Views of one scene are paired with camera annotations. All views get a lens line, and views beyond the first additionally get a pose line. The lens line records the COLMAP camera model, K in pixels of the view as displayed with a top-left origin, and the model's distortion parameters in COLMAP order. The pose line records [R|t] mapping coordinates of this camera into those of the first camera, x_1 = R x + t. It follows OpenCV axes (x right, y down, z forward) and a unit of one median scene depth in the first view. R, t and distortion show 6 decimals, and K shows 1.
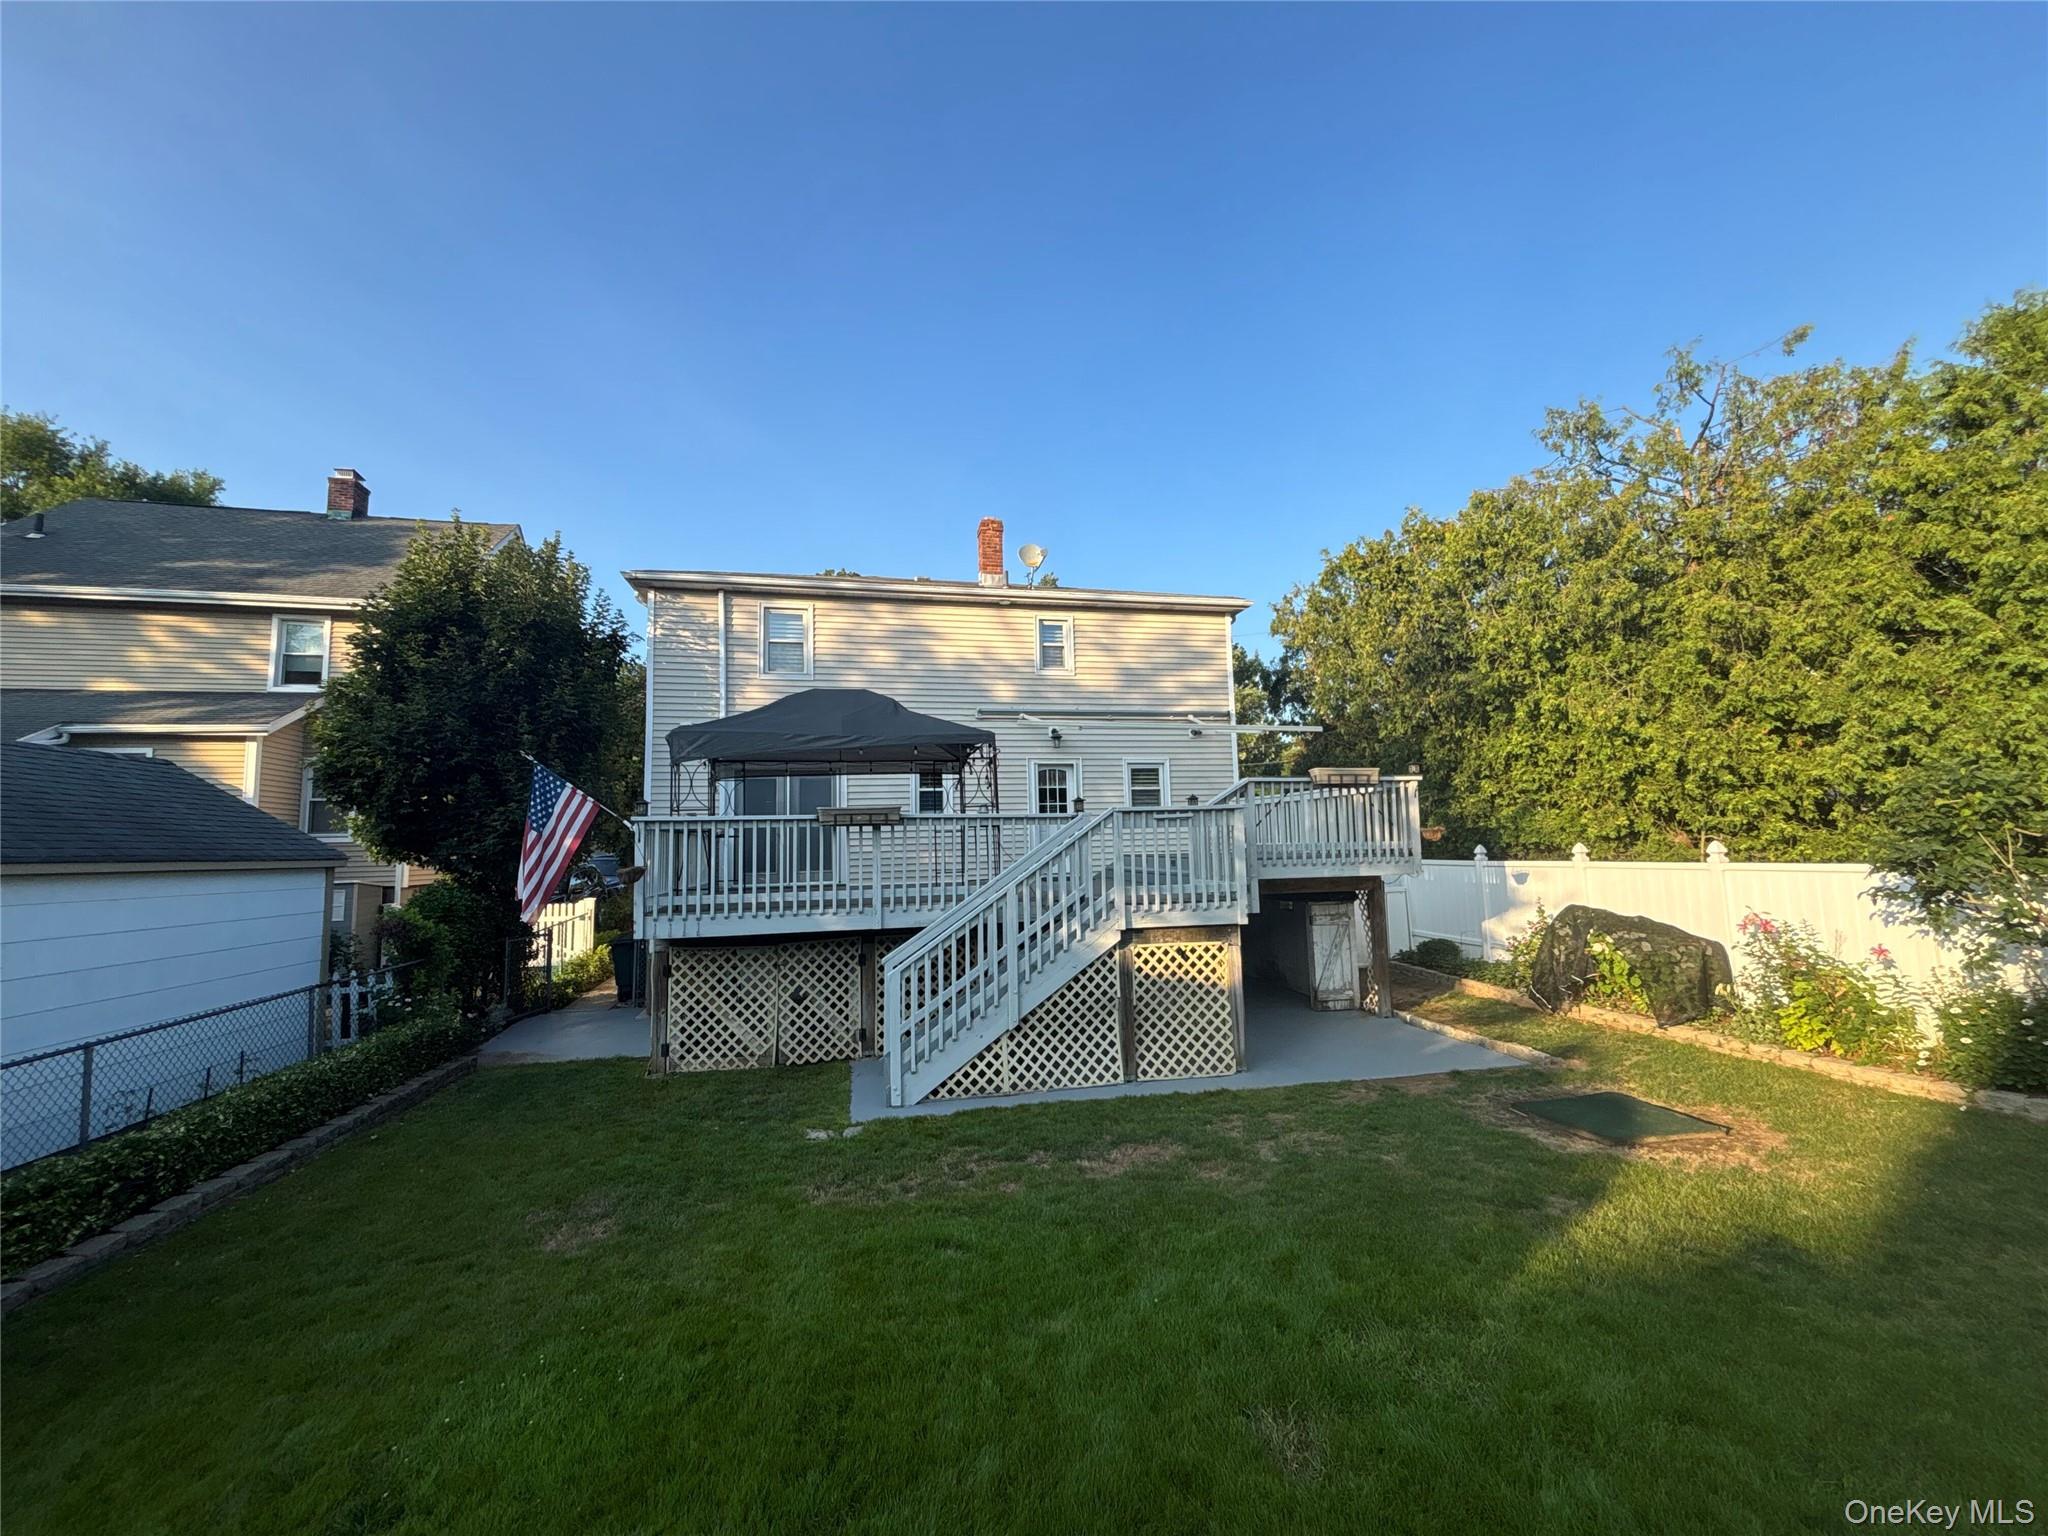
lens RADIAL K [[827.4, 0, 1022.8], [0, 827.4, 766.7], [0, 0, 1]] dist [0.007400, -0.001230]
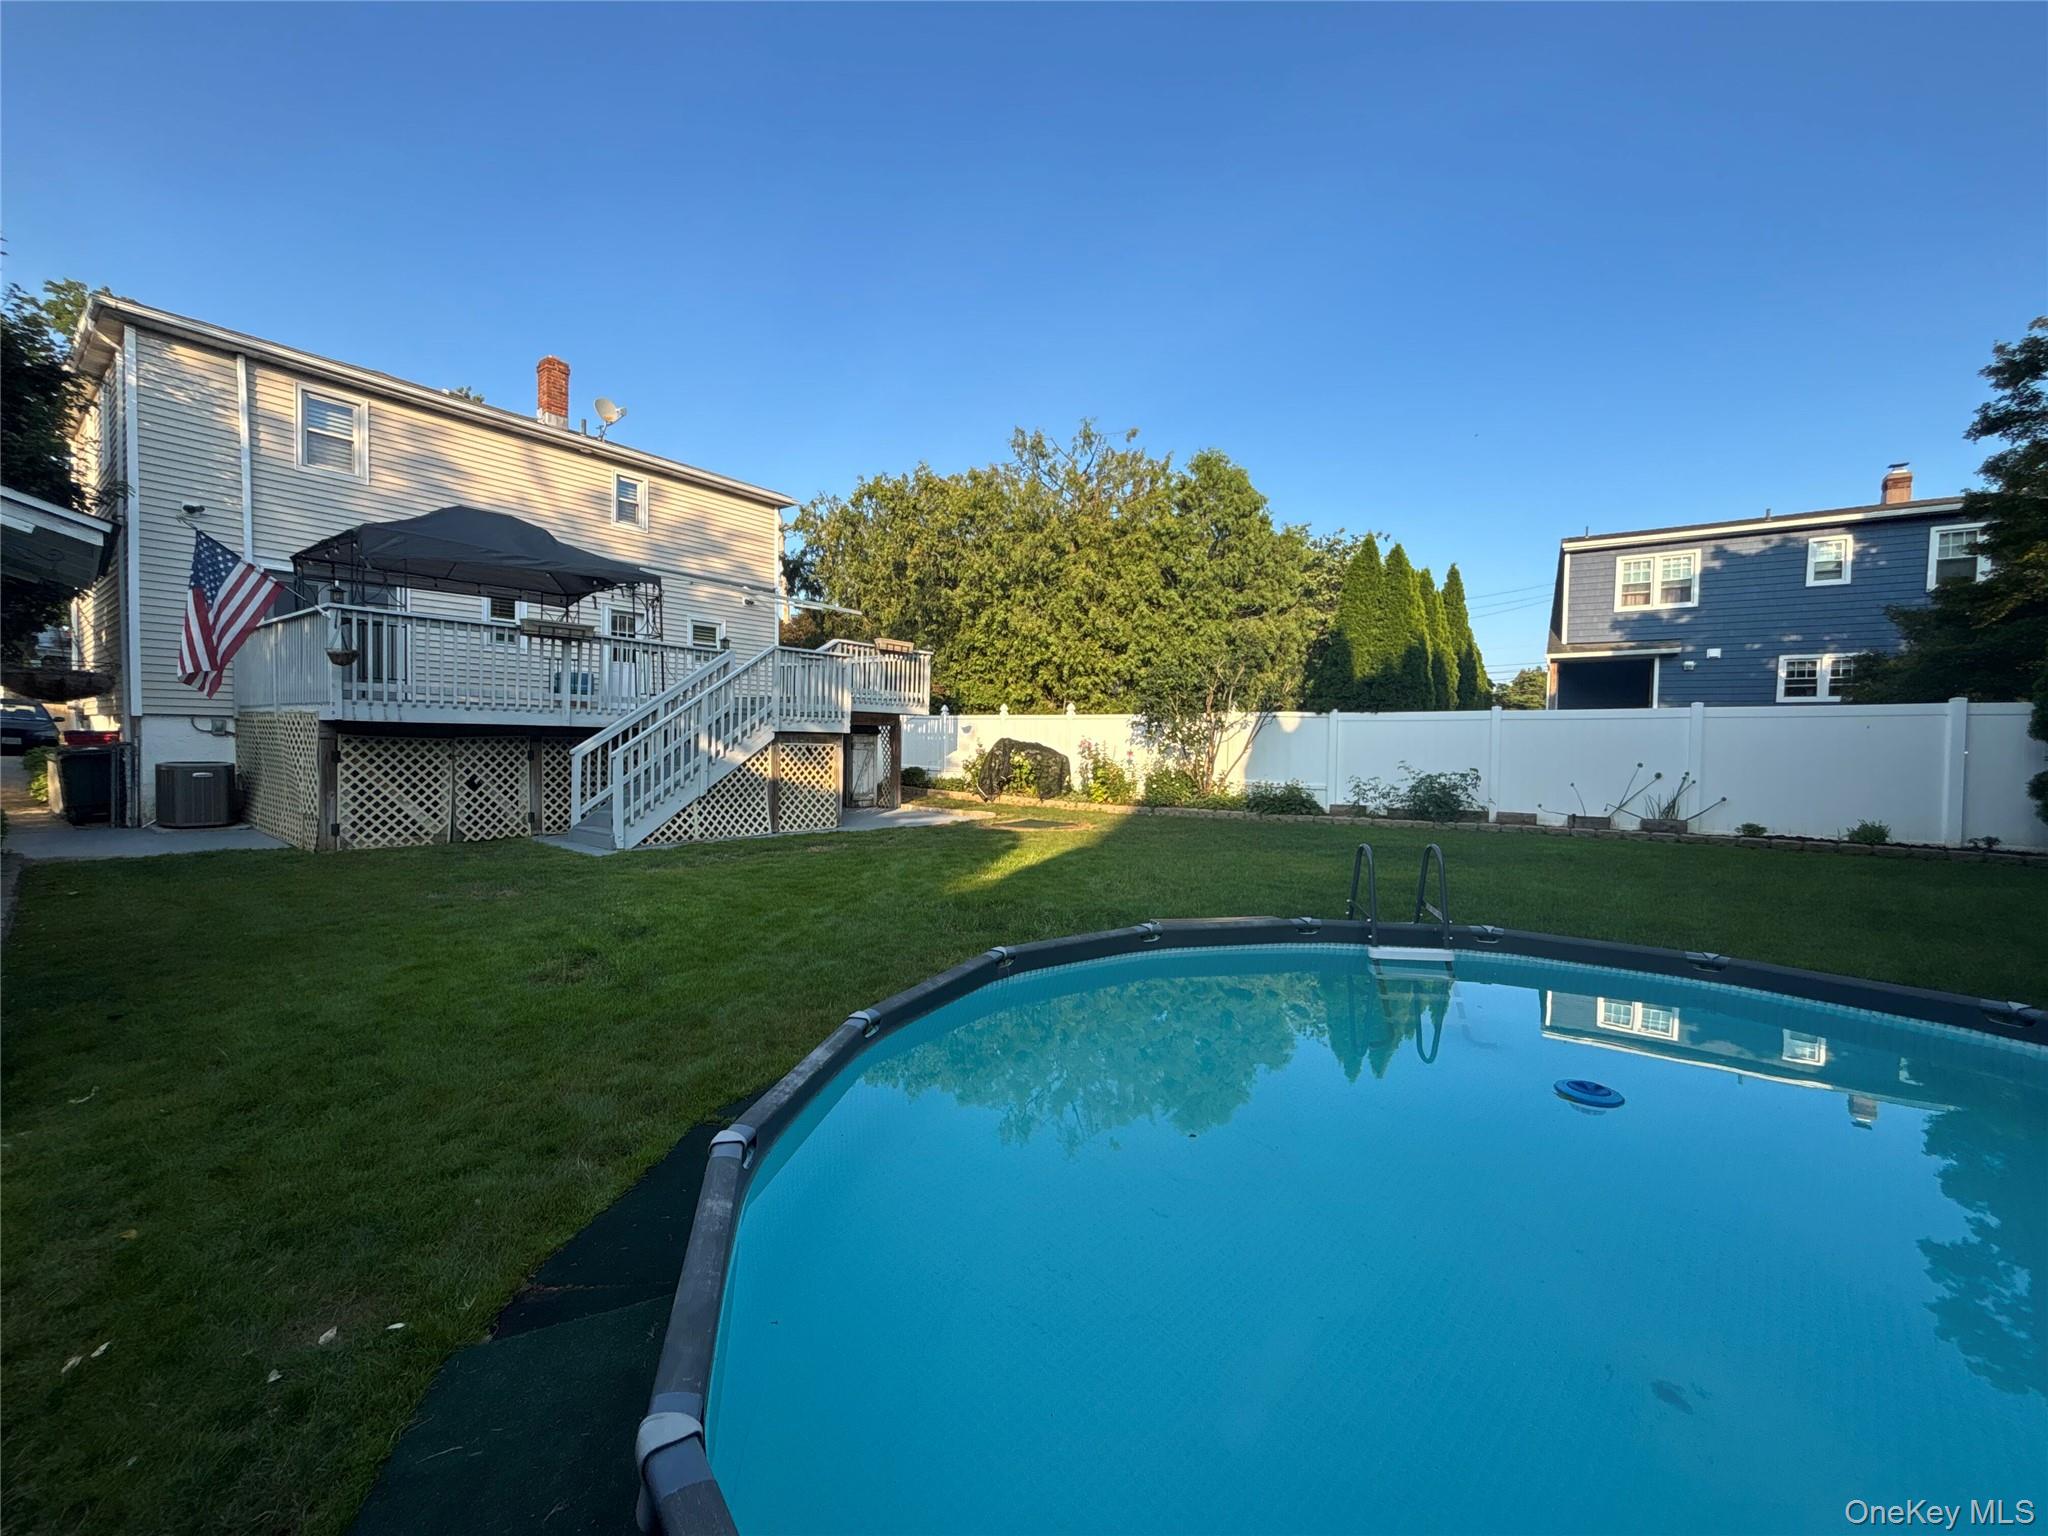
lens RADIAL K [[827.4, 0, 1021.1], [0, 827.4, 770.7], [0, 0, 1]] dist [0.007400, -0.001230]
pose [[0.765397, 0.016646, 0.643343, -0.429841], [-0.103948, 0.989737, 0.098060, 0.069073], [-0.635108, -0.141929, 0.759272, -0.344257]]
